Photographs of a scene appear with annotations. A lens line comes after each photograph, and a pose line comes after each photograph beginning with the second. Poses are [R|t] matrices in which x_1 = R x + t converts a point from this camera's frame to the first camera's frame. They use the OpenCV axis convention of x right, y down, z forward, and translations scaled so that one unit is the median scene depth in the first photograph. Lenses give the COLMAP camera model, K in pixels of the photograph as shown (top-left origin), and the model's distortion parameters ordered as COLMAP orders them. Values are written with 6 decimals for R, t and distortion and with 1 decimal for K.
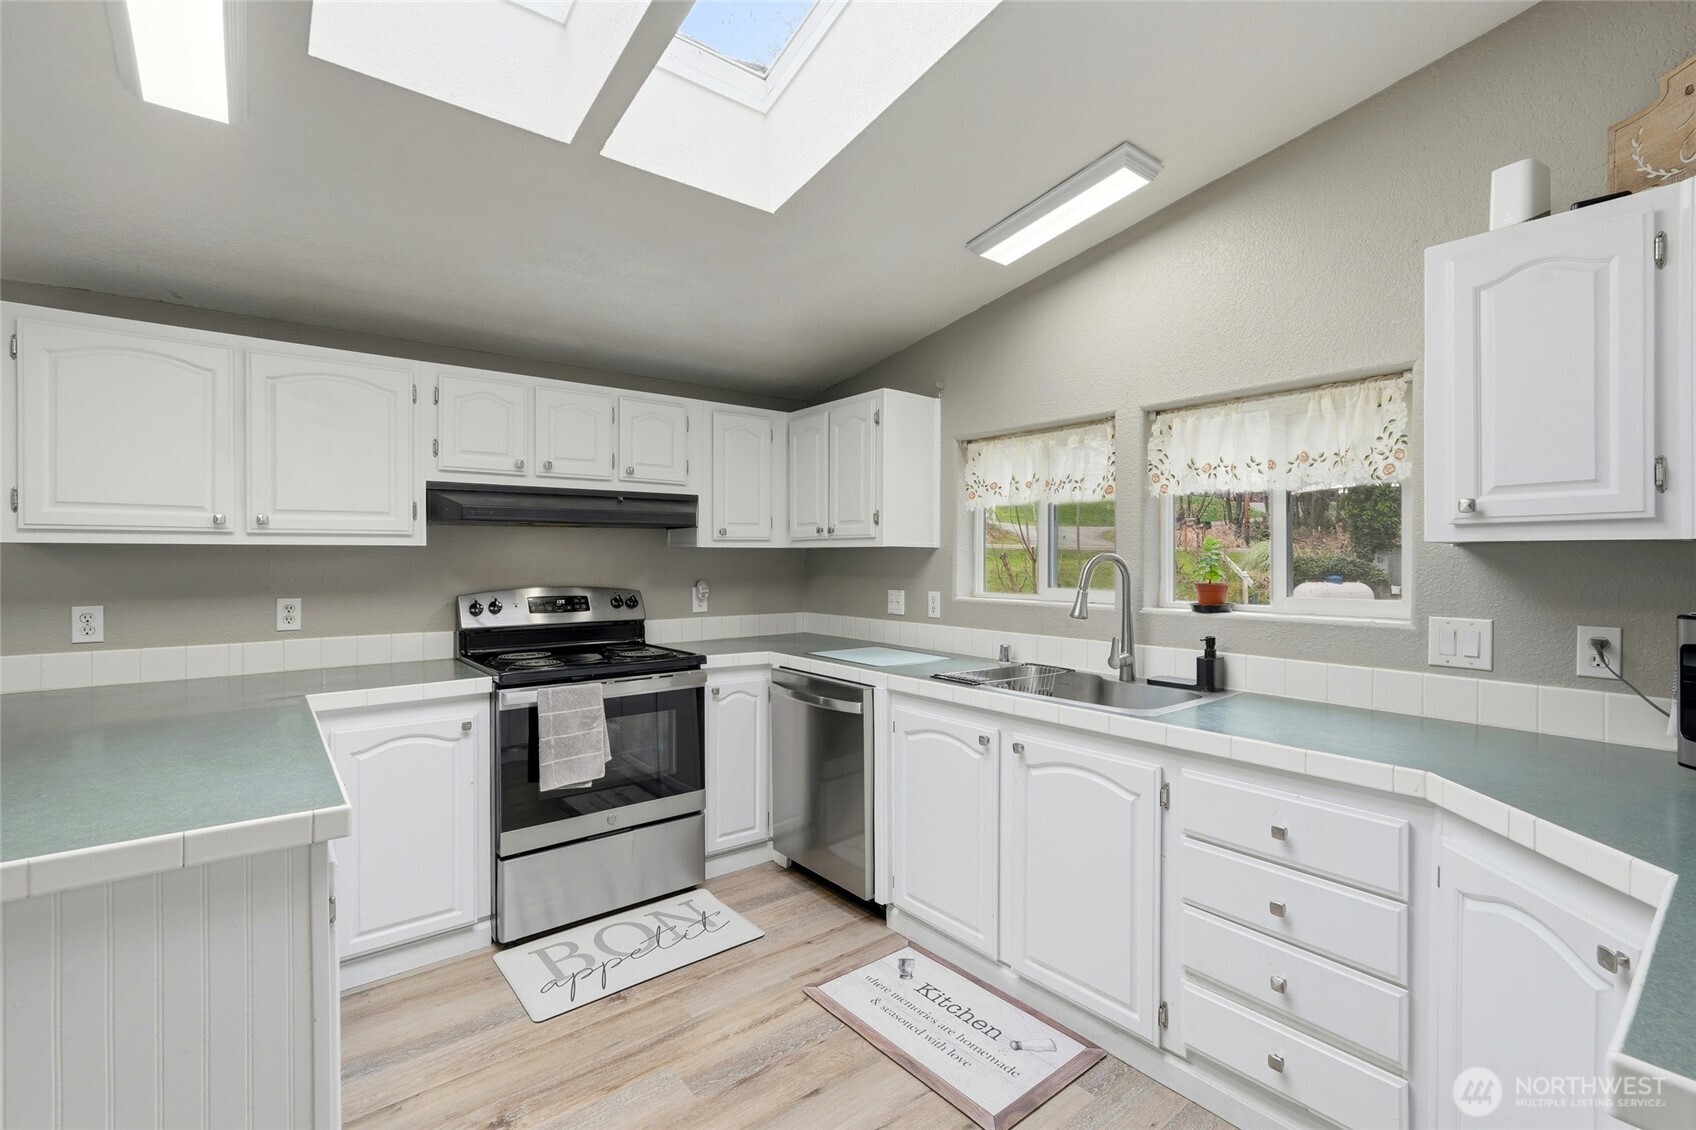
lens RADIAL K [[749.7, 0, 853.5], [0, 749.7, 561.3], [0, 0, 1]] dist [-0.013753, 0.003200]
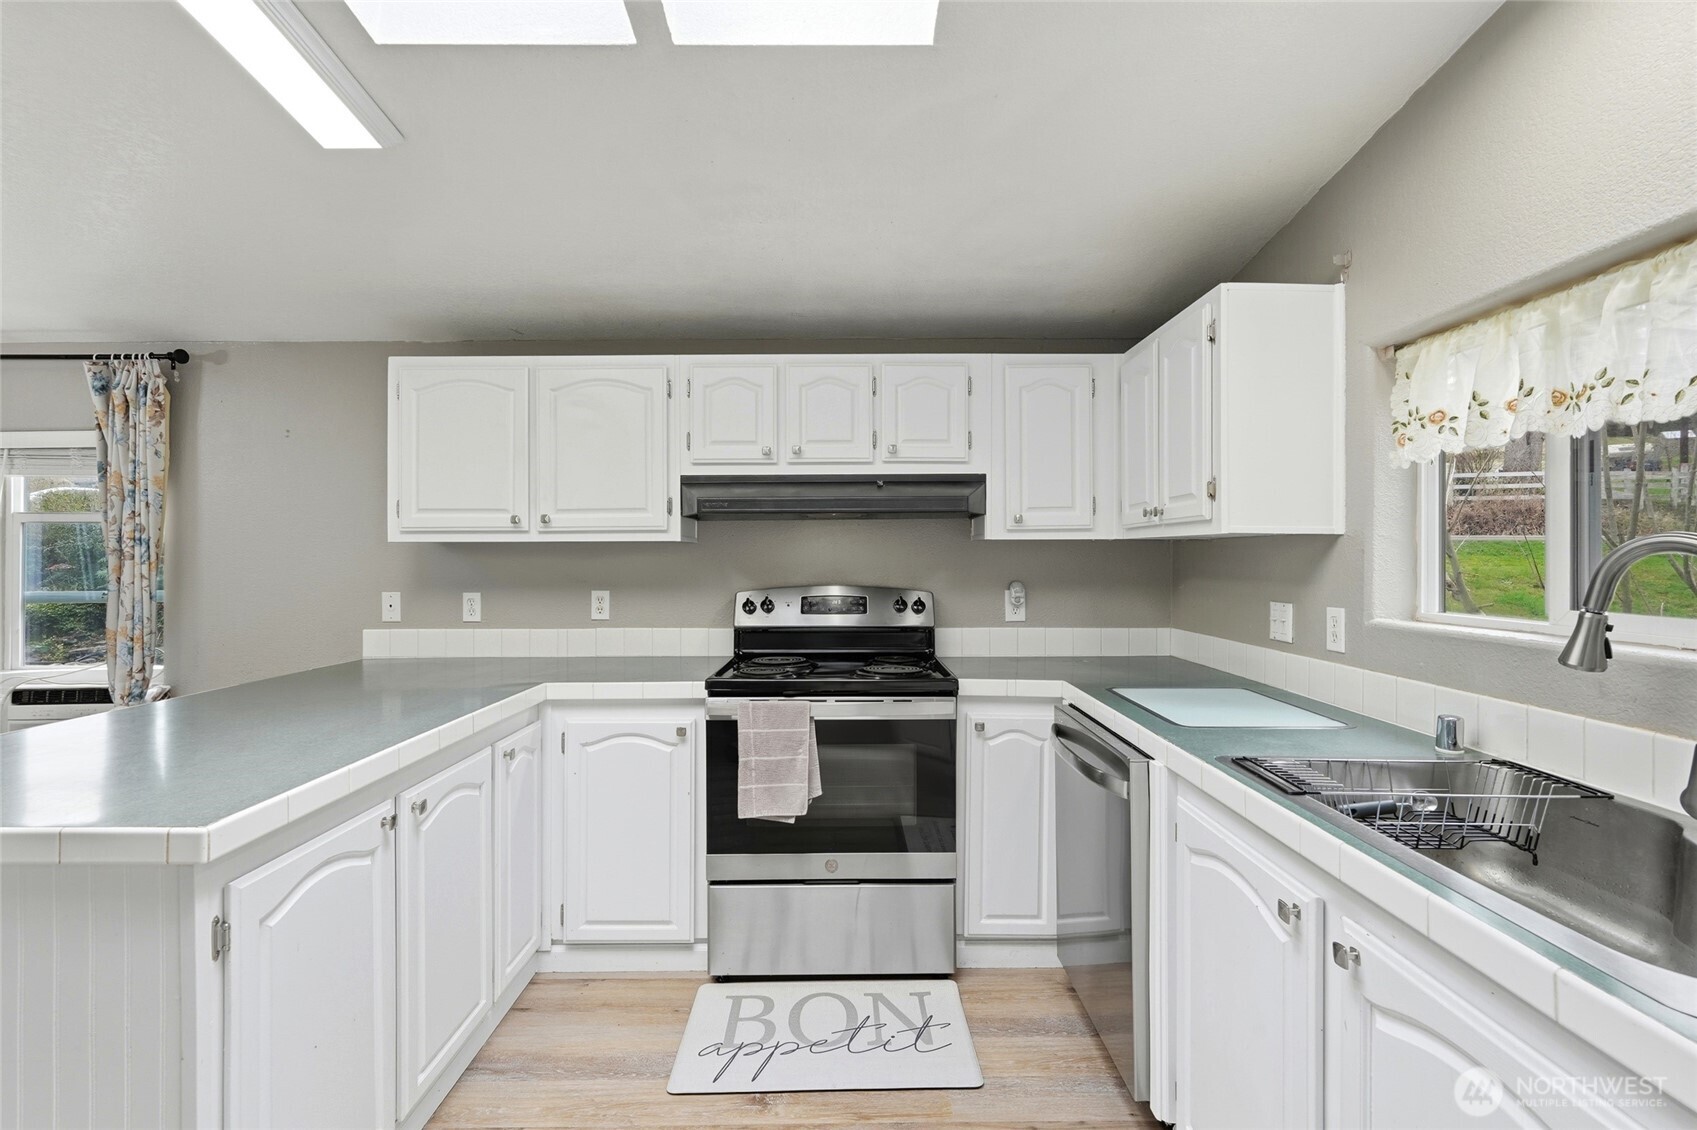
lens RADIAL K [[750.1, 0, 843.3], [0, 750.1, 555.4], [0, 0, 1]] dist [-0.013753, 0.003200]
pose [[0.780218, -0.002178, -0.625504, 0.199225], [-0.001487, 0.999985, -0.005336, 0.002602], [0.625506, 0.005093, 0.780203, 0.332756]]
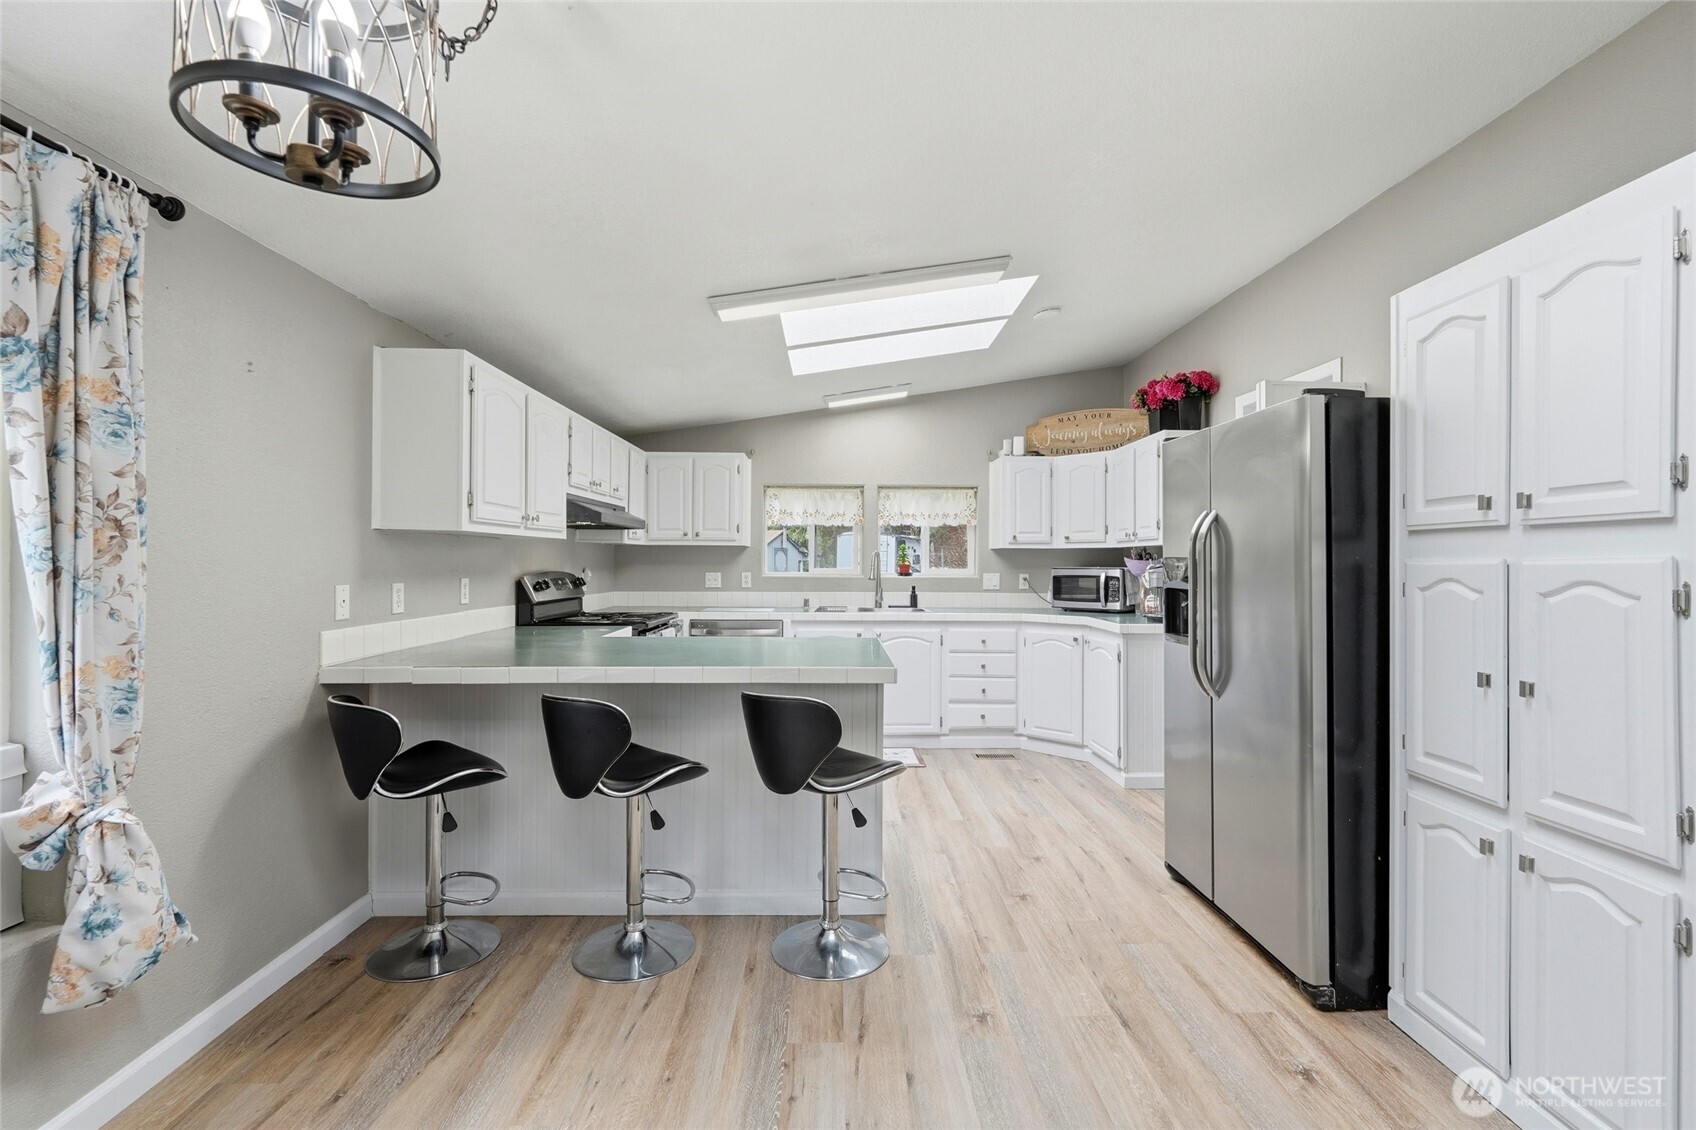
lens RADIAL K [[749.7, 0, 849.6], [0, 749.7, 563.1], [0, 0, 1]] dist [-0.013753, 0.003200]
pose [[0.613583, -0.000046, 0.789630, -1.257127], [0.000045, 1.000000, 0.000023, 0.022561], [-0.789630, 0.000021, 0.613583, -0.263961]]
